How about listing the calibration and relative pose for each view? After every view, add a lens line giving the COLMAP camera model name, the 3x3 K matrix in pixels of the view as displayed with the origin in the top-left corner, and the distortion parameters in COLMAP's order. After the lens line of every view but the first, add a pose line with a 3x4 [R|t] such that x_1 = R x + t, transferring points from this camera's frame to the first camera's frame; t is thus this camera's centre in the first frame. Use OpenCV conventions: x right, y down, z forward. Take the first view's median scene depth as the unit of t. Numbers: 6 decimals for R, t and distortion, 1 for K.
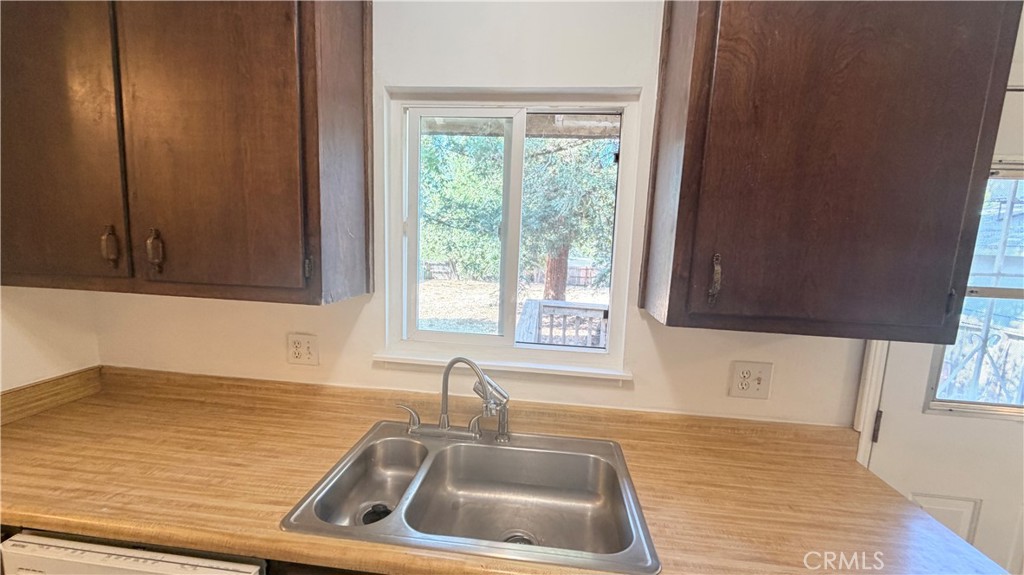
lens RADIAL K [[405.3, 0, 509.3], [0, 405.3, 288.2], [0, 0, 1]] dist [-0.000911, 0.000169]
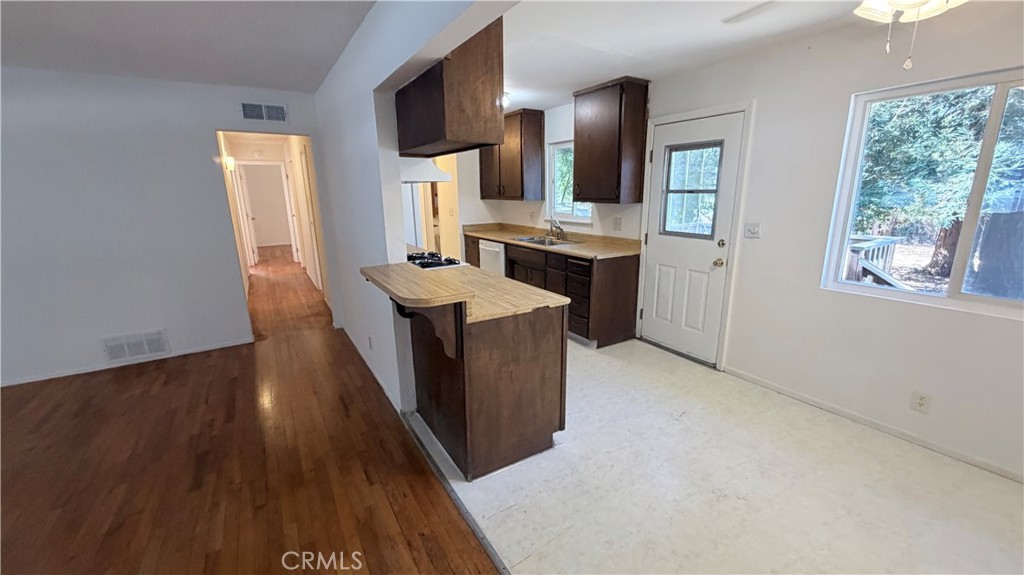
lens RADIAL K [[405.3, 0, 509.3], [0, 405.3, 288.2], [0, 0, 1]] dist [-0.000911, 0.000169]
pose [[0.608837, 0.139847, -0.780872, 2.756631], [-0.062752, 0.989745, 0.128327, 0.389822], [0.790810, -0.029128, 0.611369, -1.699260]]
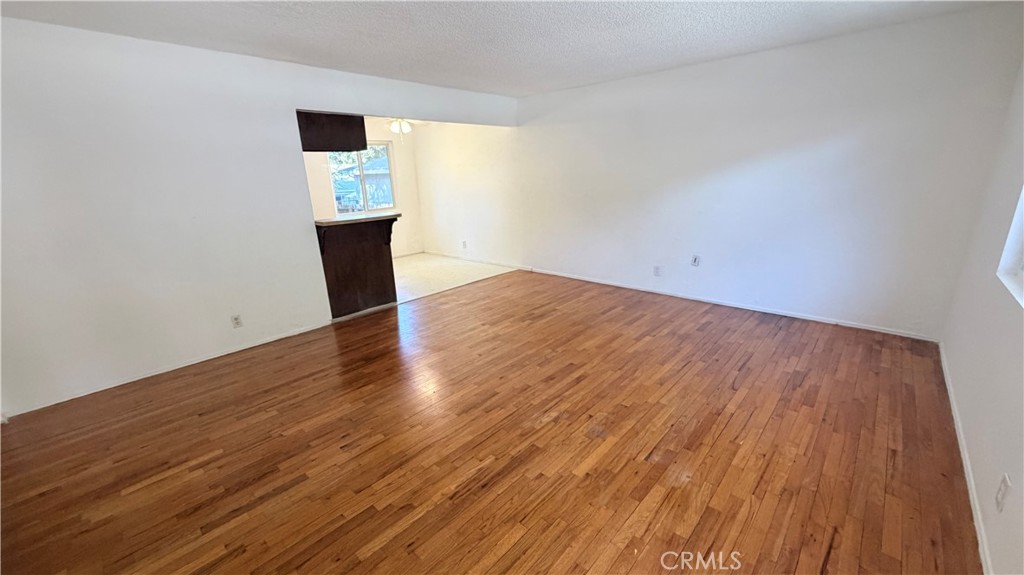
lens RADIAL K [[405.3, 0, 509.3], [0, 405.3, 288.2], [0, 0, 1]] dist [-0.000911, 0.000169]
pose [[0.594158, -0.282359, 0.753160, -0.779679], [0.160543, 0.959149, 0.232934, 0.576869], [-0.788164, -0.017485, 0.615217, -4.019455]]
